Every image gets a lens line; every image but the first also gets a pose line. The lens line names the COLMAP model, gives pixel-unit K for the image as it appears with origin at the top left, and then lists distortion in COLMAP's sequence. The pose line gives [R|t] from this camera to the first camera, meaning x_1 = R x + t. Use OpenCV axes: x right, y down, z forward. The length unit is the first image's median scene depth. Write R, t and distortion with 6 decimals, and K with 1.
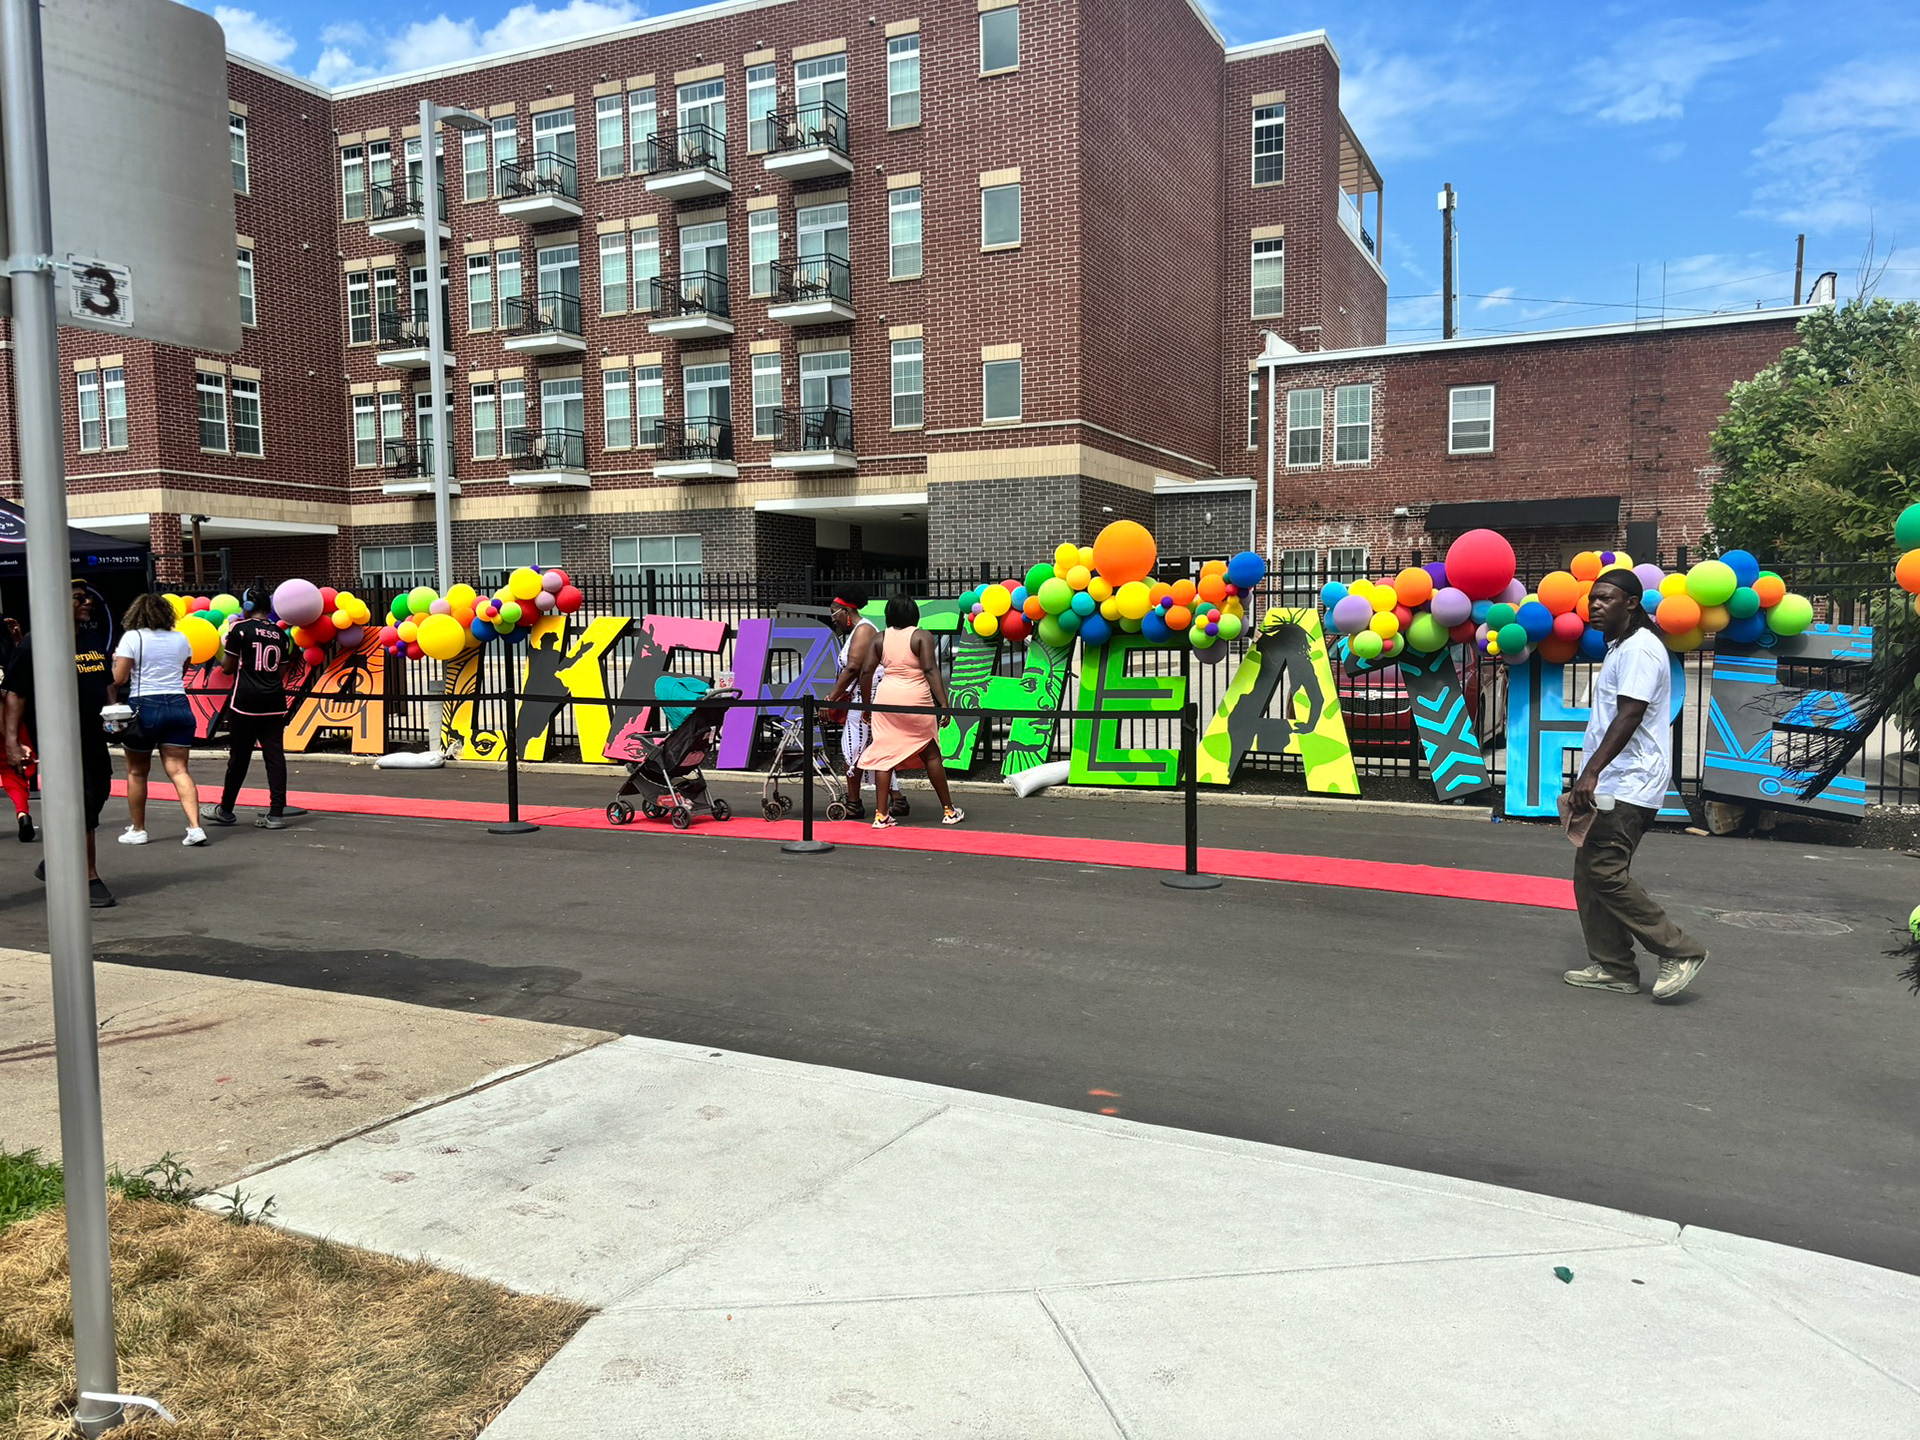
lens RADIAL K [[1458.3, 0, 958.7], [0, 1458.3, 729.0], [0, 0, 1]] dist [0.024777, 0.001753]
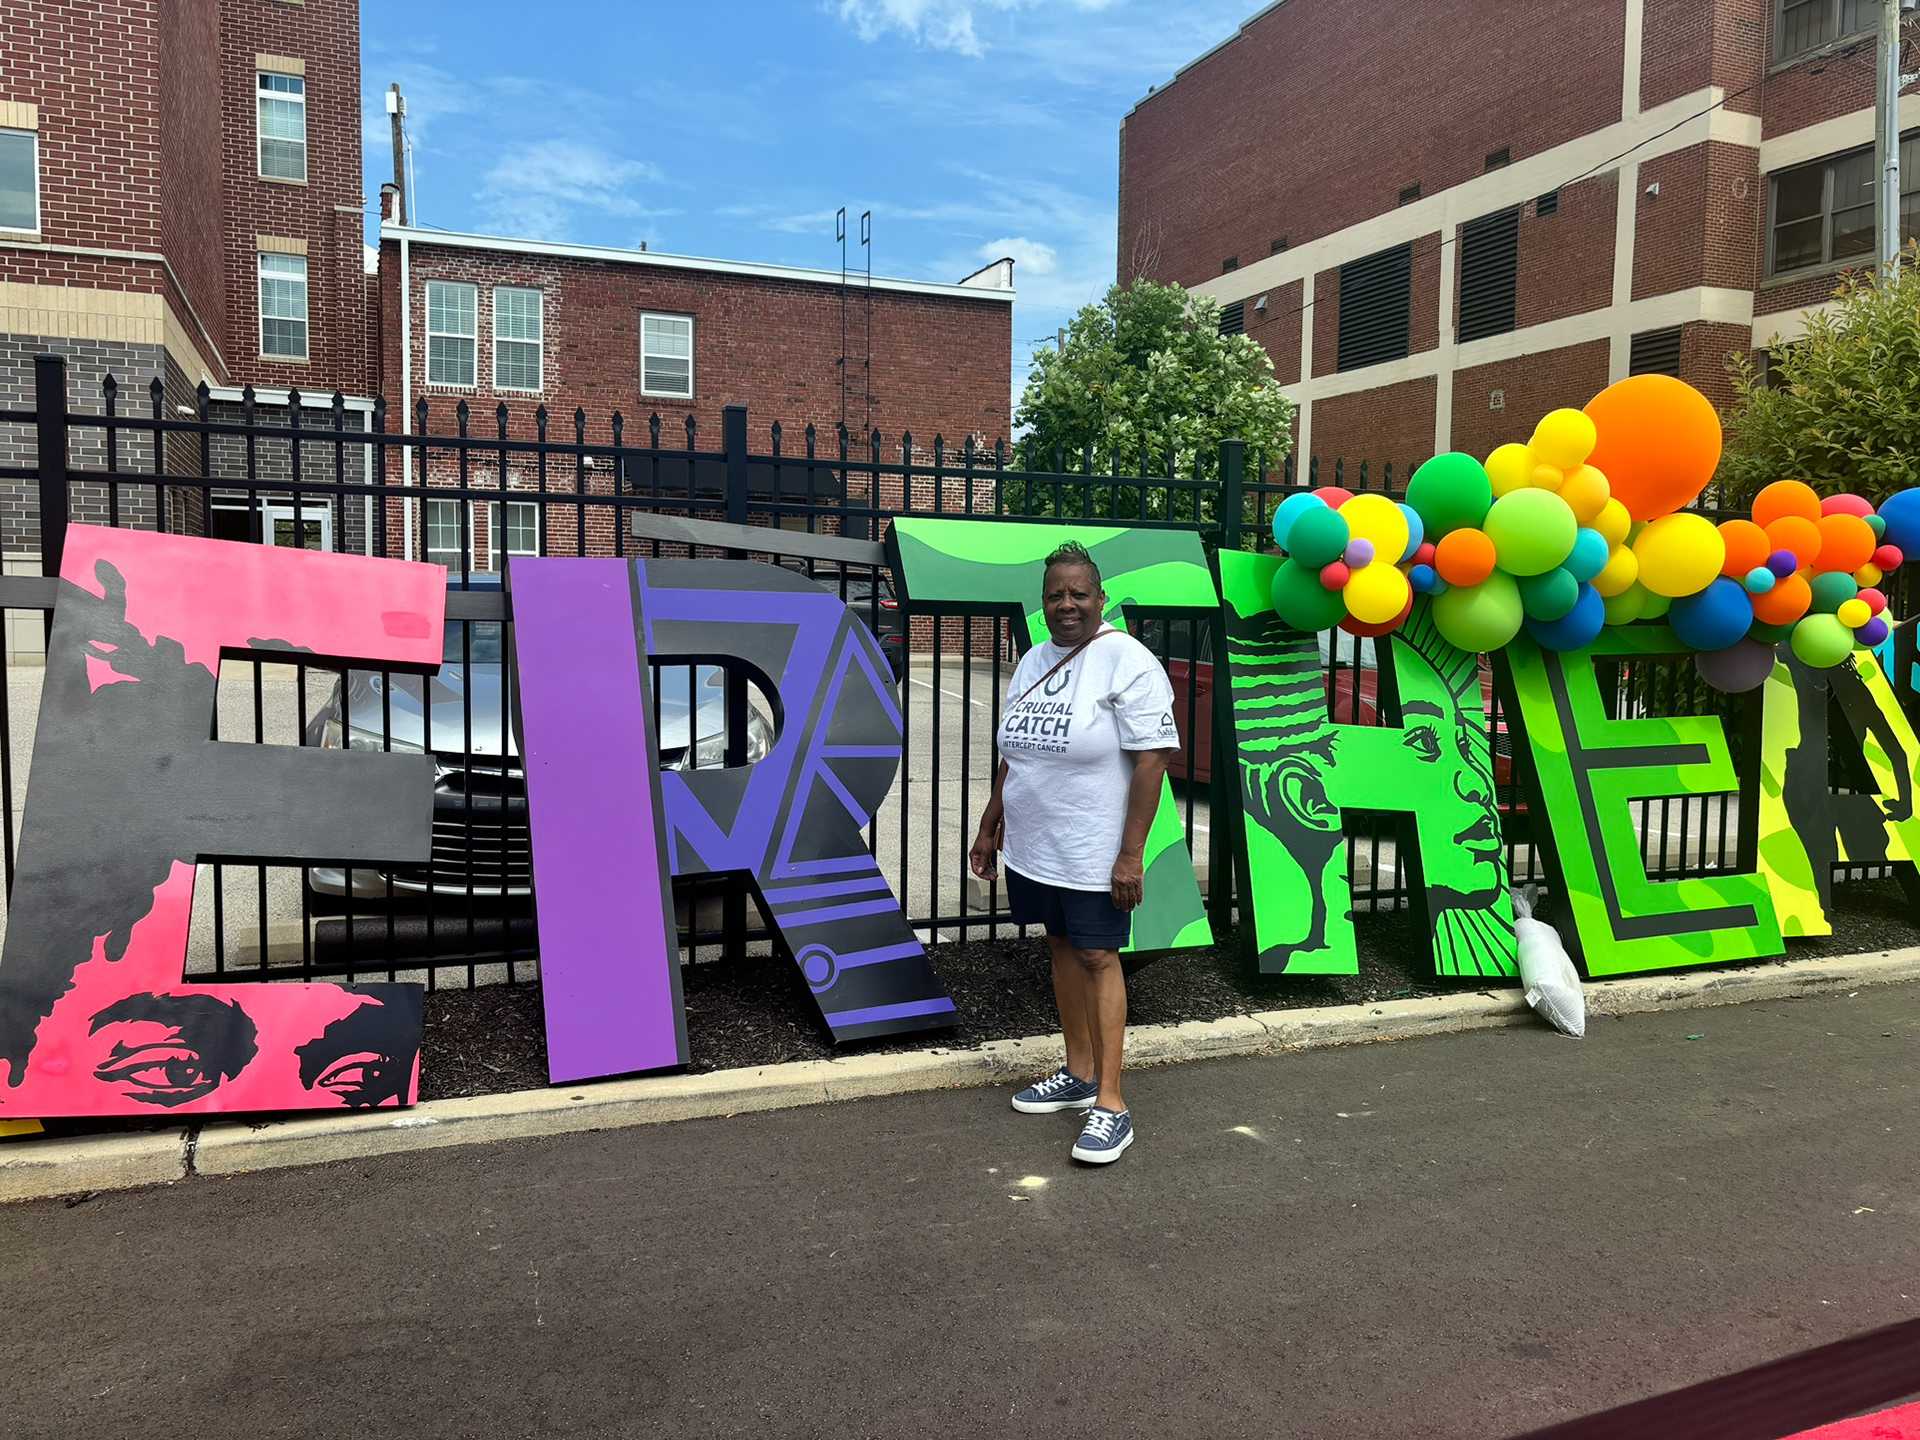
lens RADIAL K [[1458.3, 0, 957.3], [0, 1458.3, 707.5], [0, 0, 1]] dist [0.024777, 0.001753]
pose [[0.677493, -0.029675, 0.734930, -0.150373], [0.031362, 0.999443, 0.011445, -0.021478], [-0.734860, 0.015296, 0.678046, 0.350566]]
